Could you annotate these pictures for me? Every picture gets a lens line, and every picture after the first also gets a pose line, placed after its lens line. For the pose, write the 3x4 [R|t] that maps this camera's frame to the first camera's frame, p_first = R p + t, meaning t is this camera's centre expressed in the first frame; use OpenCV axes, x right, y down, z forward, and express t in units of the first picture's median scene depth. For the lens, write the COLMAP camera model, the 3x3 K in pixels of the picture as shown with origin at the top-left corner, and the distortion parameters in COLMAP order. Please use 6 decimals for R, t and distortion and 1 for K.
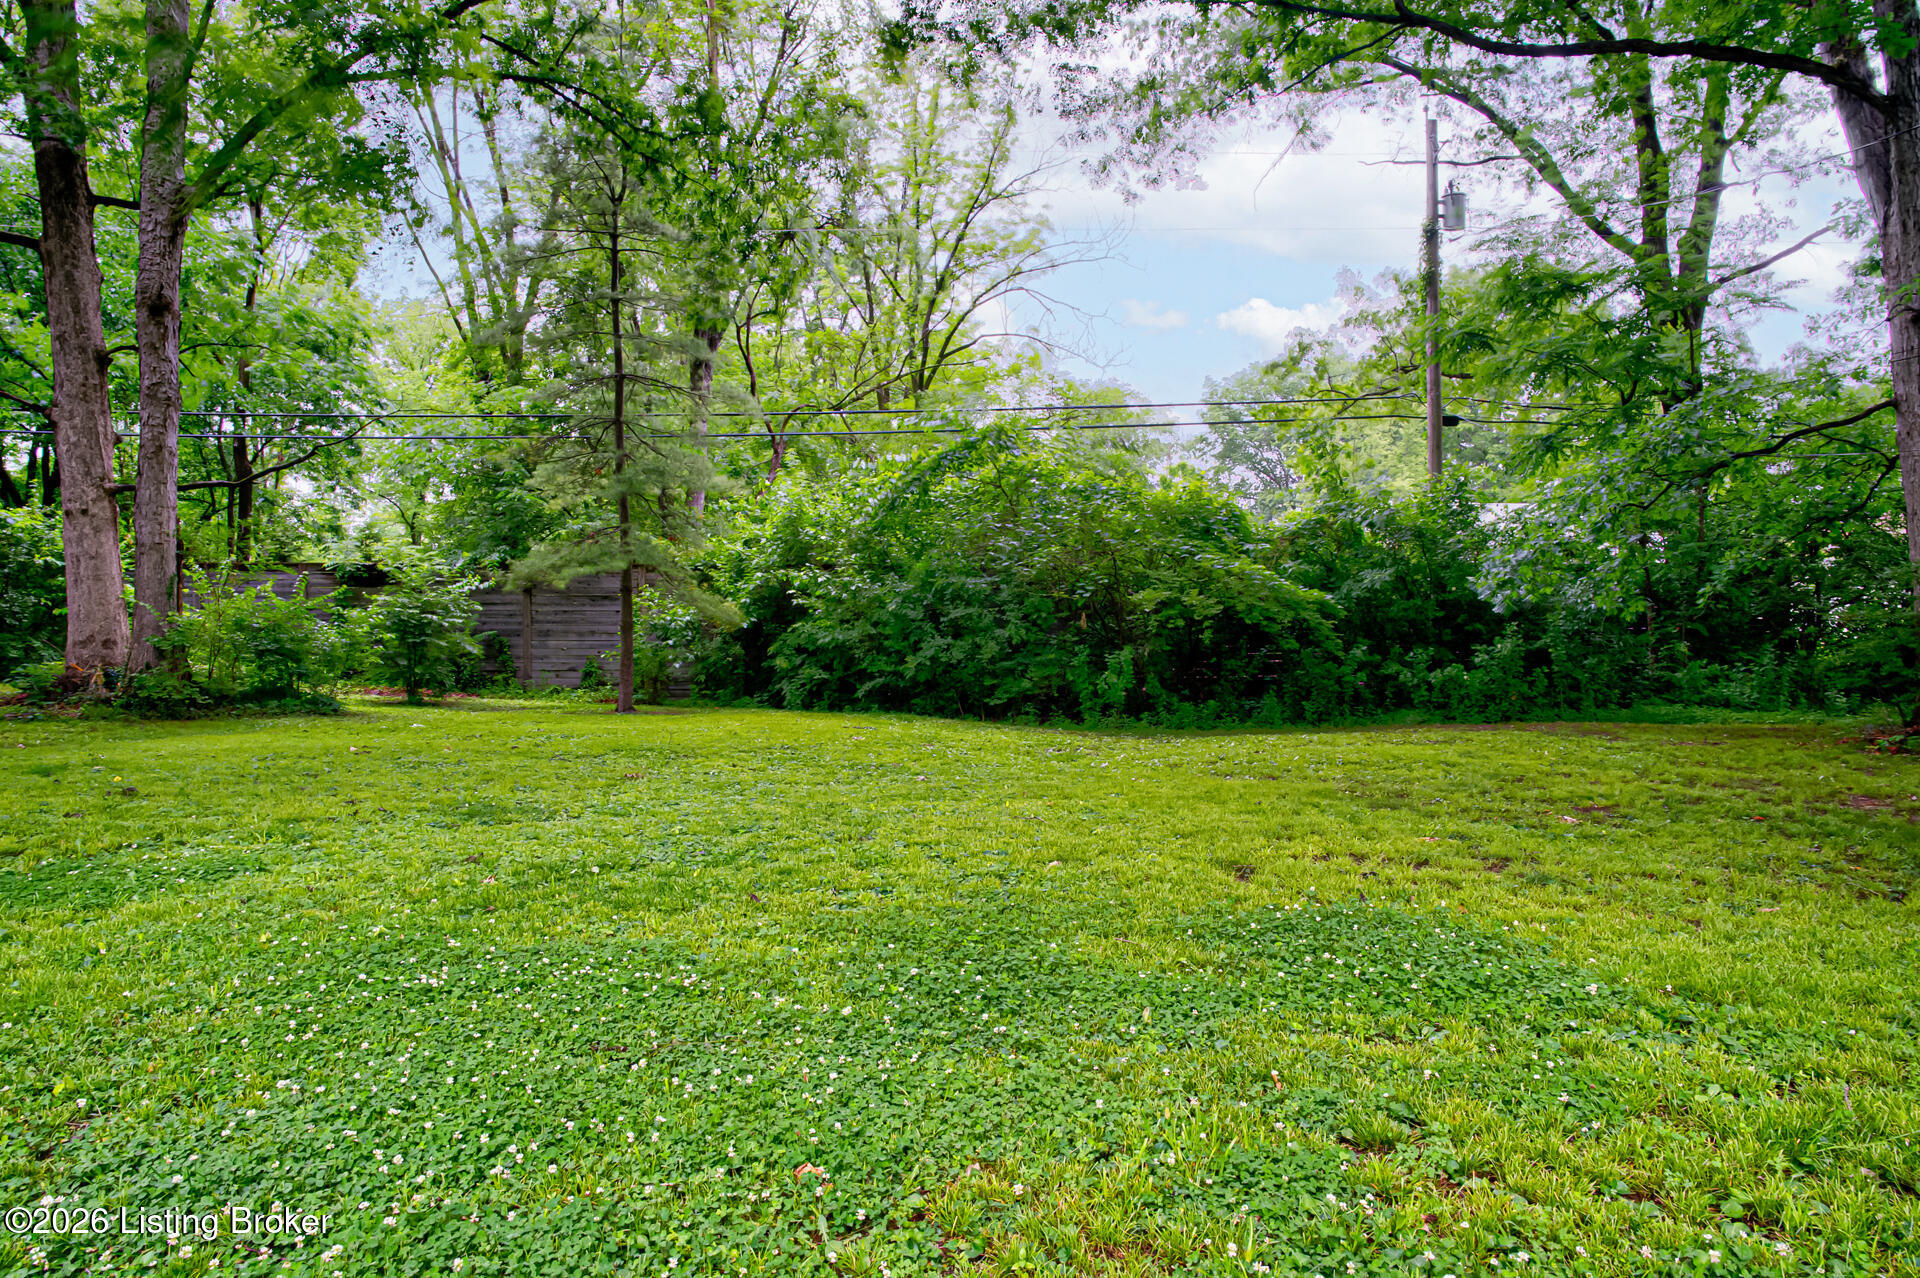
lens RADIAL K [[1327.1, 0, 956.3], [0, 1327.1, 631.1], [0, 0, 1]] dist [-0.001120, 0.000462]
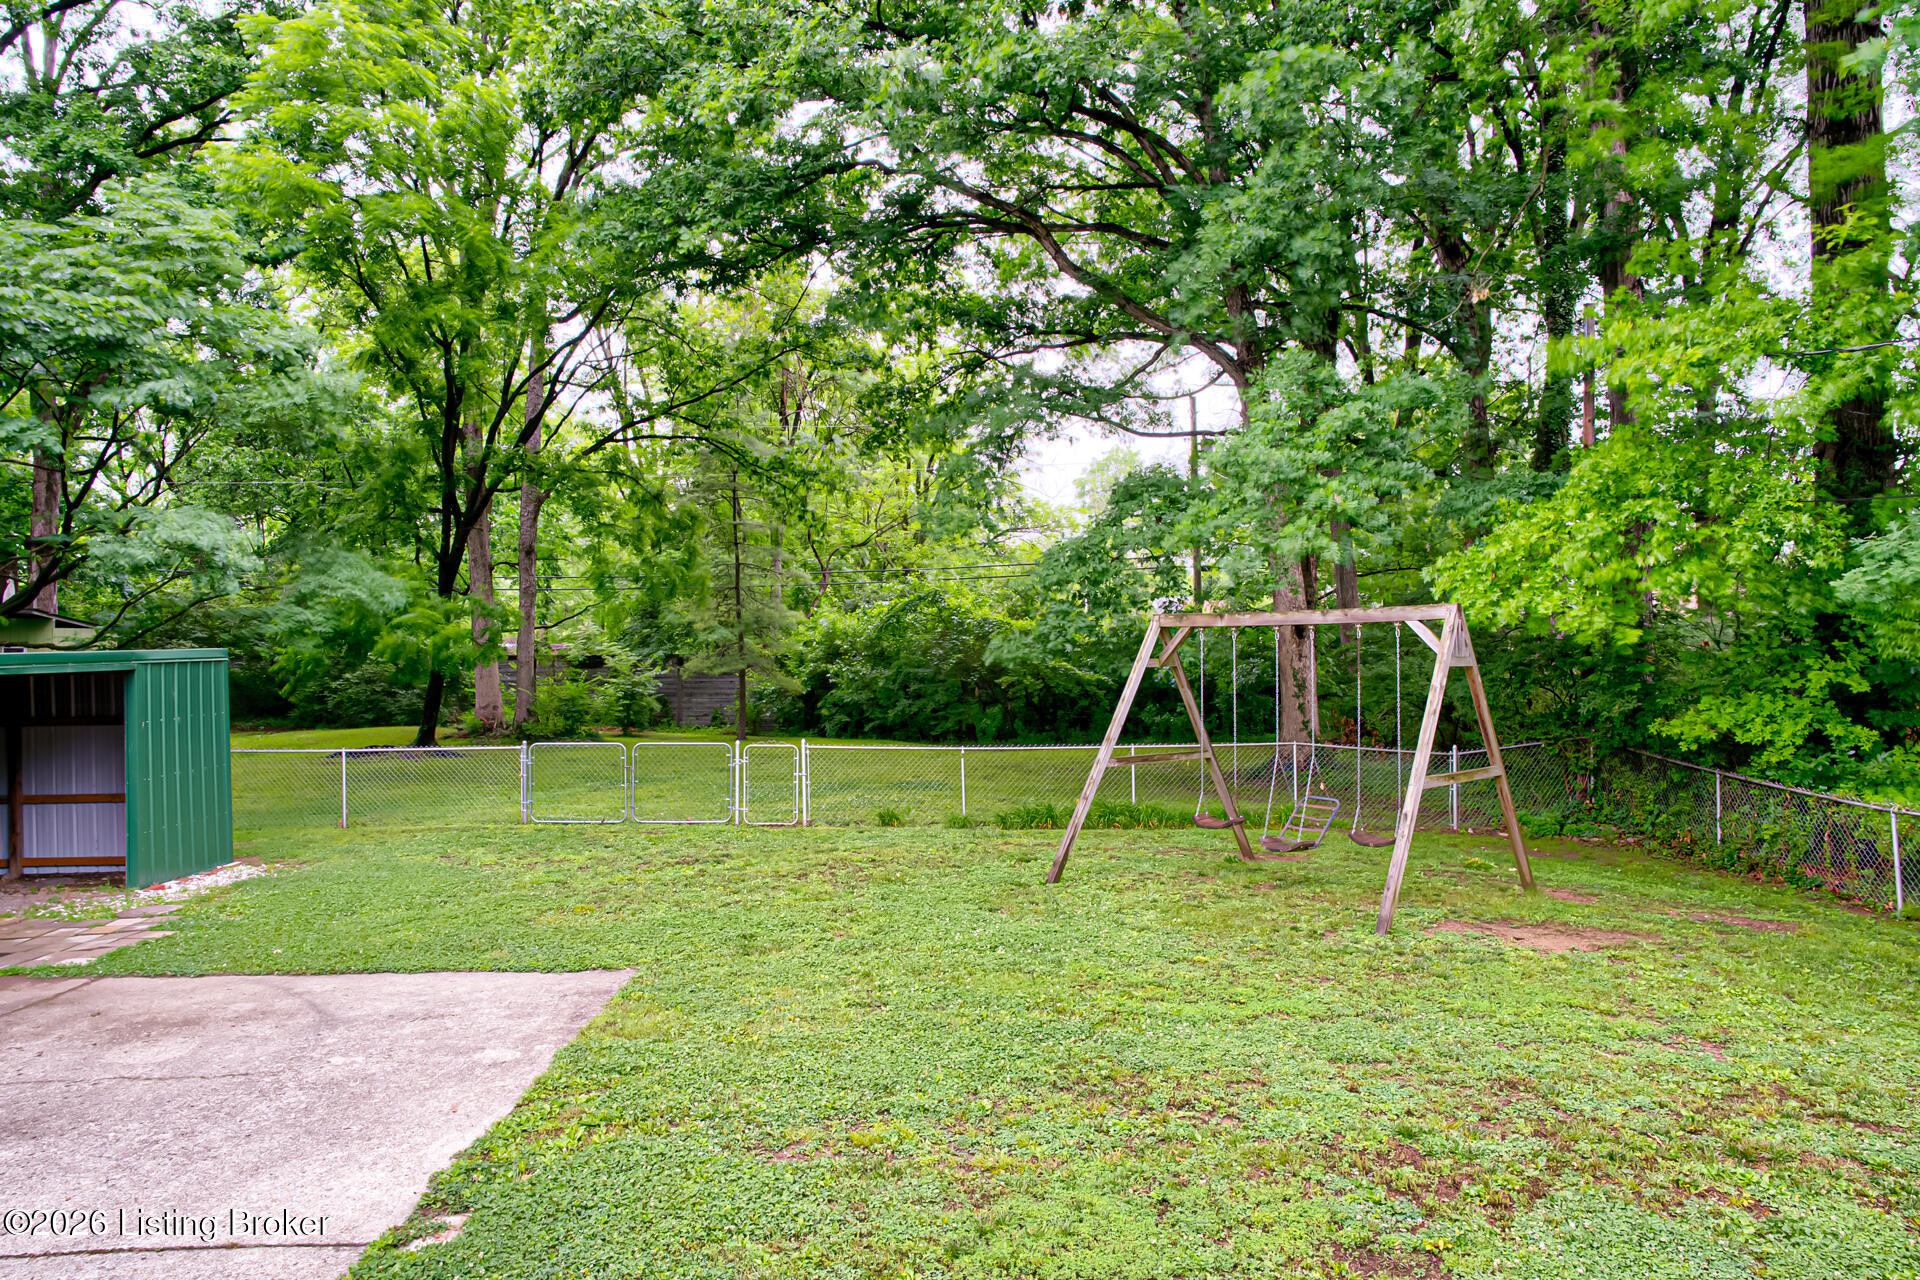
lens RADIAL K [[1327.1, 0, 962.5], [0, 1327.1, 648.3], [0, 0, 1]] dist [-0.001120, 0.000462]
pose [[0.998897, -0.009648, -0.045953, 0.142627], [0.009405, 0.999941, -0.005513, -0.052483], [0.046004, 0.005075, 0.998928, -0.814943]]
